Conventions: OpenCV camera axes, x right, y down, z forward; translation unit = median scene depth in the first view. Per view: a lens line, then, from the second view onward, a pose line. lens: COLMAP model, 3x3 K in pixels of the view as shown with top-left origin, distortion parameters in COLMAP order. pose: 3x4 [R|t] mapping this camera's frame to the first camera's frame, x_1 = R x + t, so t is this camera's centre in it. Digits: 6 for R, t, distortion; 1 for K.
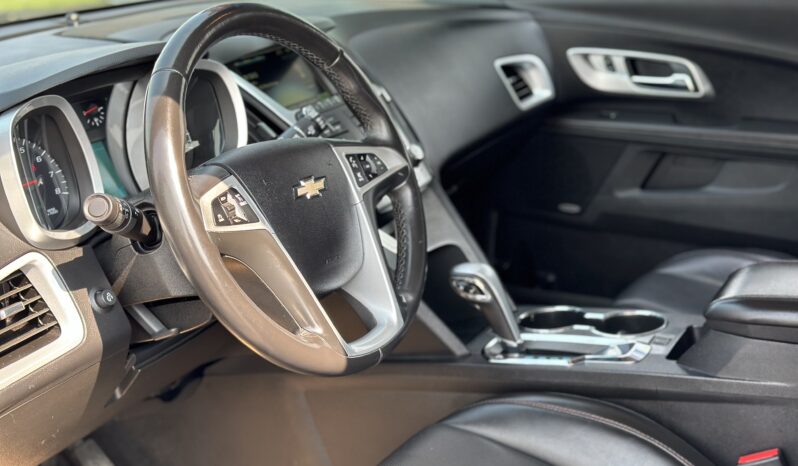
lens RADIAL K [[1107.4, 0, 399.0], [0, 1107.4, 233.0], [0, 0, 1]] dist [0.153155, -0.101771]
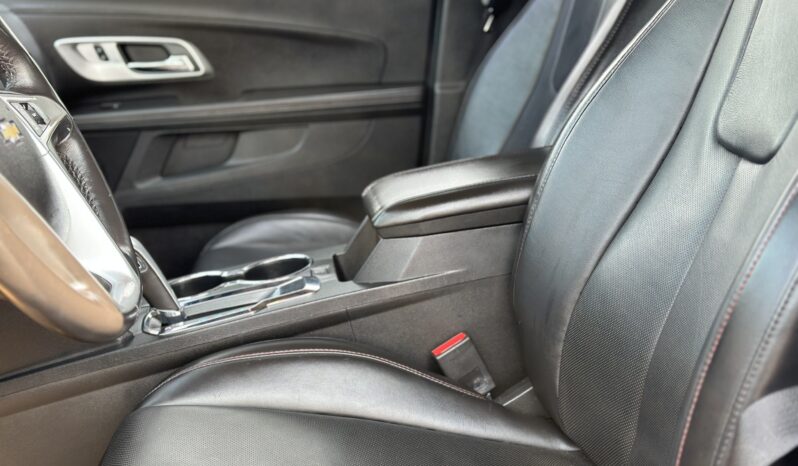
lens RADIAL K [[1107.4, 0, 399.0], [0, 1107.4, 233.0], [0, 0, 1]] dist [0.153155, -0.101771]
pose [[0.810389, -0.182963, 0.556592, -0.173939], [0.214216, 0.976743, 0.009179, 0.046492], [-0.545327, 0.111792, 0.830735, 0.088285]]
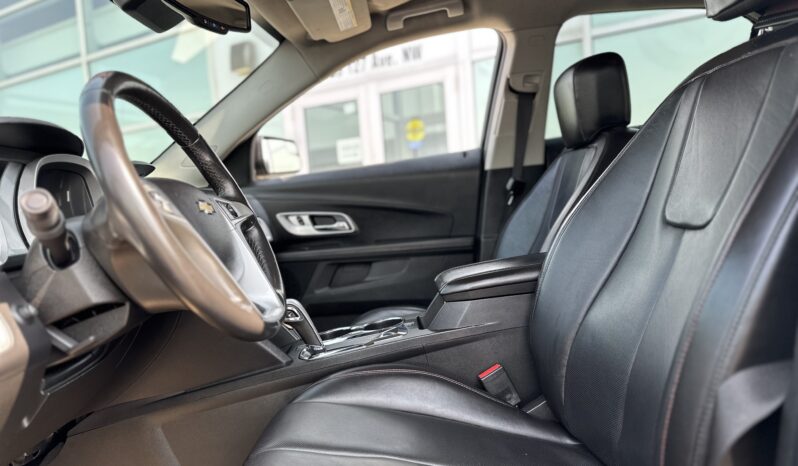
lens RADIAL K [[557.4, 0, 399.0], [0, 557.4, 233.0], [0, 0, 1]] dist [0.138024, -0.228940]
pose [[0.874345, -0.075019, 0.479472, -0.109197], [0.199621, 0.956124, -0.214424, 0.095220], [-0.442349, 0.283193, 0.850958, 0.183252]]
